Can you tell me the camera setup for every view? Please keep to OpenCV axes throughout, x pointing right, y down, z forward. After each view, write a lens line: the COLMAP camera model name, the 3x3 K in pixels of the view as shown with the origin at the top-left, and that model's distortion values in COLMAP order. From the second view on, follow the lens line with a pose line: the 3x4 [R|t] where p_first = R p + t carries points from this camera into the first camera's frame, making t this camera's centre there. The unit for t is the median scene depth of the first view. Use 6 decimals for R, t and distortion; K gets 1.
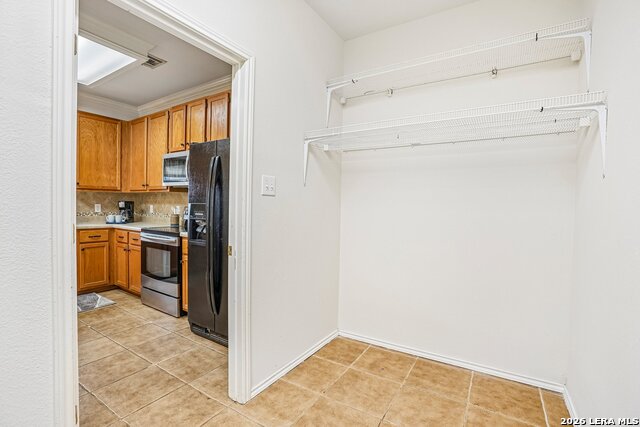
lens RADIAL K [[295.5, 0, 320.0], [0, 295.5, 213.5], [0, 0, 1]] dist [-0.072615, 0.028704]
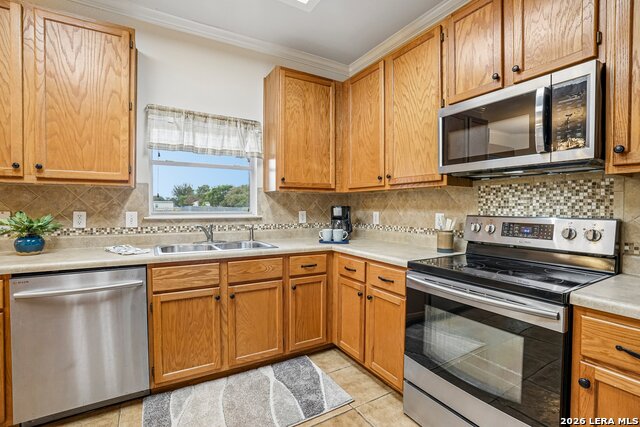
lens RADIAL K [[295.5, 0, 320.0], [0, 295.5, 213.5], [0, 0, 1]] dist [-0.072615, 0.028704]
pose [[0.889788, -0.006783, -0.456324, -0.450681], [0.001566, 0.999929, -0.011811, -0.020195], [0.456372, 0.009795, 0.889735, 0.425821]]
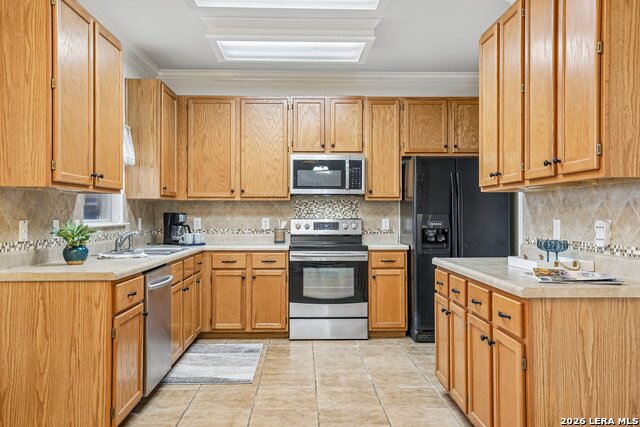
lens RADIAL K [[546.5, 0, 320.0], [0, 546.5, 213.5], [0, 0, 1]] dist [0.008505, 0.002997]
pose [[0.829377, -0.019071, 0.558363, -1.204593], [0.030977, 0.999450, -0.011876, -0.016826], [-0.557829, 0.027146, 0.829512, -0.280243]]
